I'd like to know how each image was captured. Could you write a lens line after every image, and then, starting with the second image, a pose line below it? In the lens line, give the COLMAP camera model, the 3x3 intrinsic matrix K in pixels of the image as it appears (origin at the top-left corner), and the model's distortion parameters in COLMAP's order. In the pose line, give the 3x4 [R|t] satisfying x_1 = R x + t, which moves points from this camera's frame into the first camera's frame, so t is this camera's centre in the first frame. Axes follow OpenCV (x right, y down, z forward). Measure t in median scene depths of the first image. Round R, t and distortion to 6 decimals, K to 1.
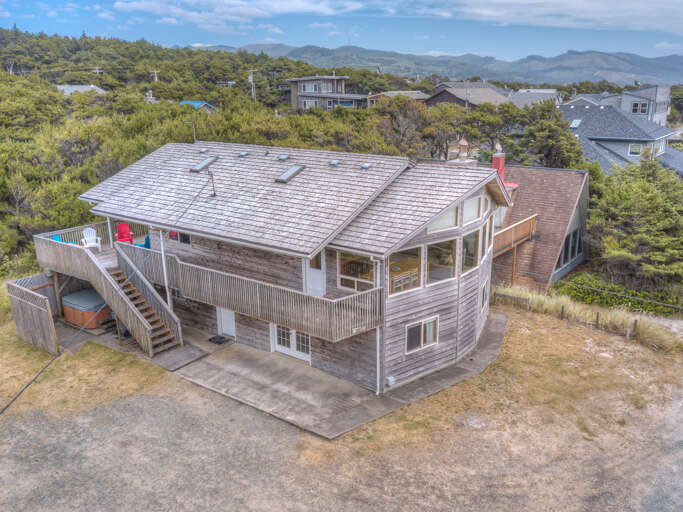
lens RADIAL K [[612.5, 0, 374.0], [0, 612.5, 252.1], [0, 0, 1]] dist [0.006606, 0.019741]
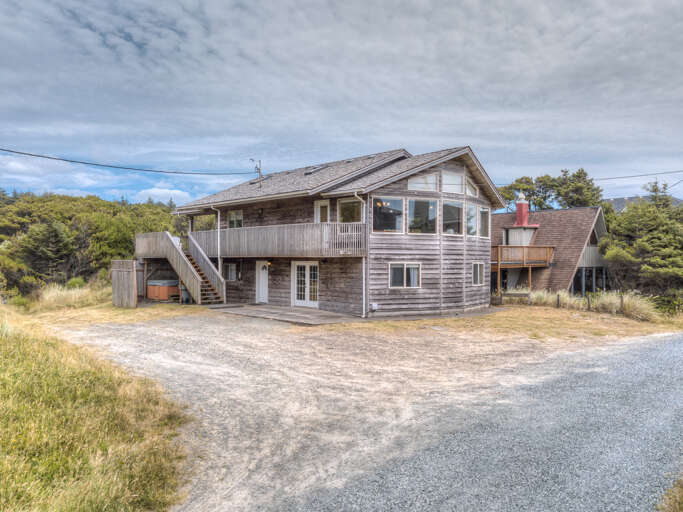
lens RADIAL K [[612.5, 0, 341.9], [0, 612.5, 260.6], [0, 0, 1]] dist [0.006606, 0.019741]
pose [[0.971657, -0.002168, -0.236385, 0.219817], [-0.062390, 0.962152, -0.265277, 0.392531], [0.228013, 0.272506, 0.934746, -0.145122]]
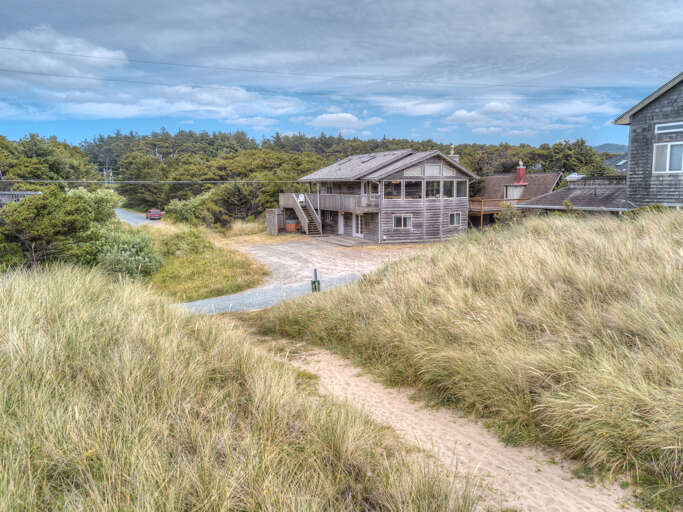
lens RADIAL K [[612.5, 0, 343.9], [0, 612.5, 255.6], [0, 0, 1]] dist [0.006606, 0.019741]
pose [[0.866399, 0.046421, -0.497190, 0.939164], [-0.122441, 0.985023, -0.121396, 0.513438], [0.484109, 0.166054, 0.859107, -0.959272]]
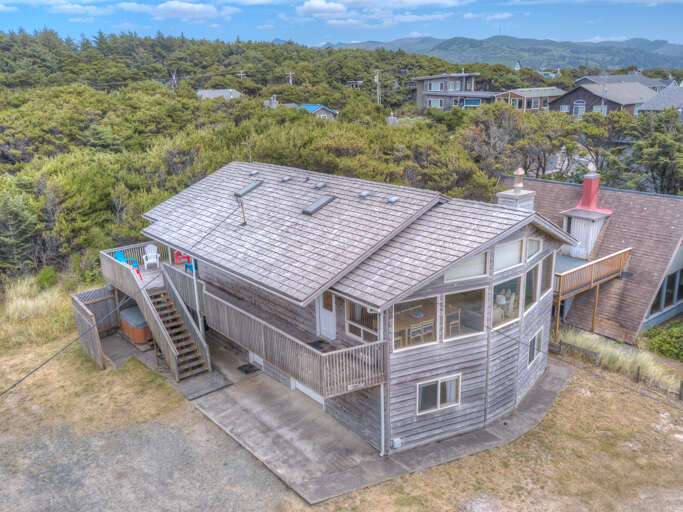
lens RADIAL K [[612.5, 0, 344.0], [0, 612.5, 256.6], [0, 0, 1]] dist [0.006606, 0.019741]
pose [[0.961323, 0.053626, -0.270151, 0.159513], [-0.048857, 0.998509, 0.024352, -0.071664], [0.271054, -0.010211, 0.962510, 0.098445]]
